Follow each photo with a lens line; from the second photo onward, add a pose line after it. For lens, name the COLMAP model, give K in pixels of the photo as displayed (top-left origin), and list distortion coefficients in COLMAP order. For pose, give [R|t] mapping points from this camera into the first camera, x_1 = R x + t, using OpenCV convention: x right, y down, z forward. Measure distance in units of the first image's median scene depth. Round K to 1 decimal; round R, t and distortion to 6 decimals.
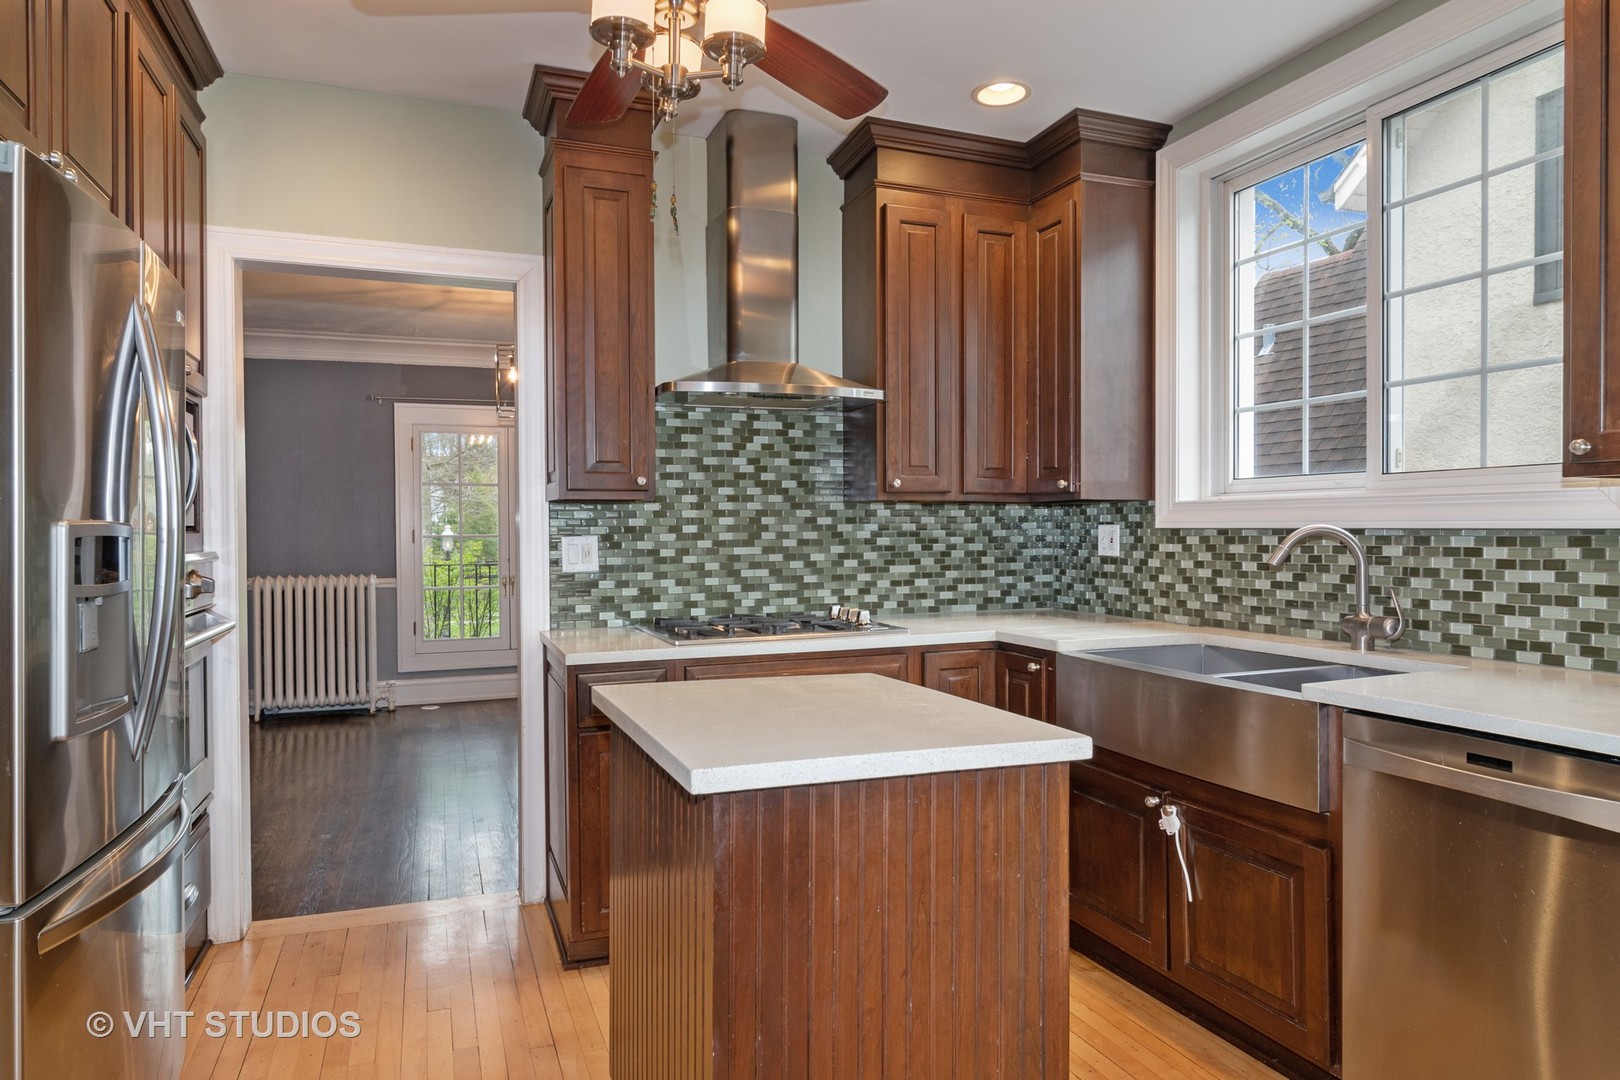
lens RADIAL K [[989.7, 0, 806.0], [0, 989.7, 540.2], [0, 0, 1]] dist [0.004725, 0.001369]
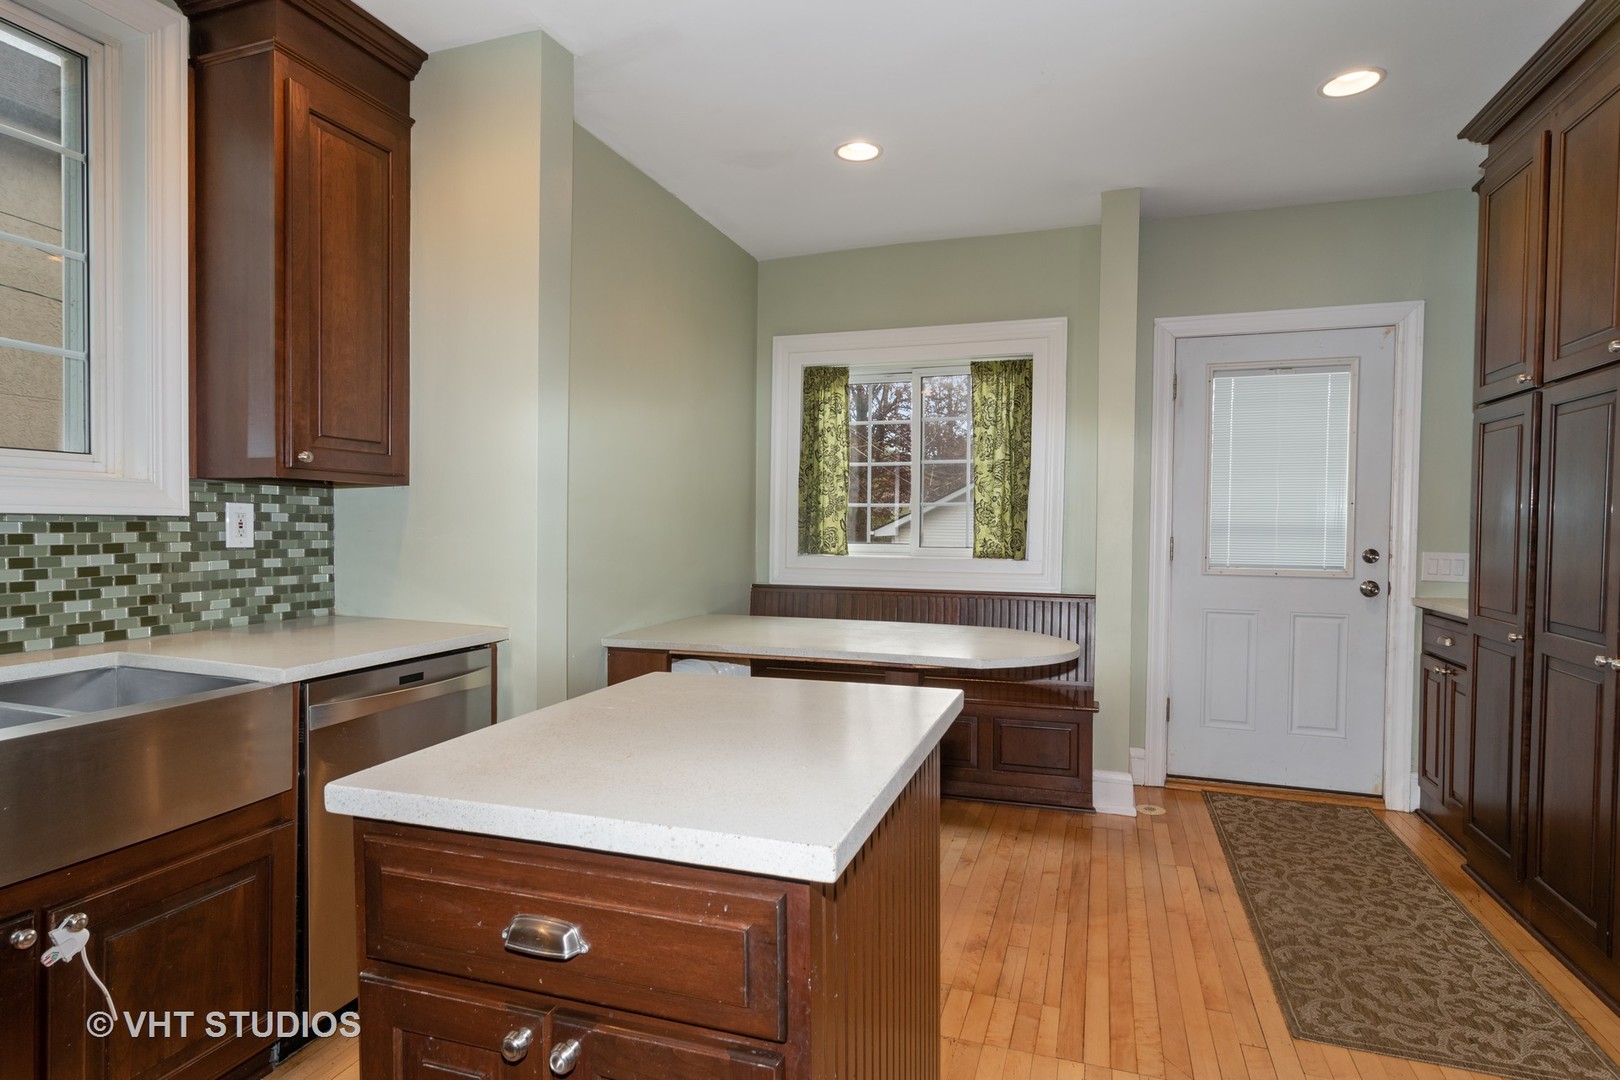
lens RADIAL K [[867.2, 0, 812.2], [0, 867.2, 537.9], [0, 0, 1]] dist [-0.001168, 0.000153]
pose [[-0.768160, -0.017435, 0.640020, -3.211685], [-0.003549, 0.999730, 0.022974, -0.080421], [-0.640248, 0.015376, -0.768015, 8.978160]]
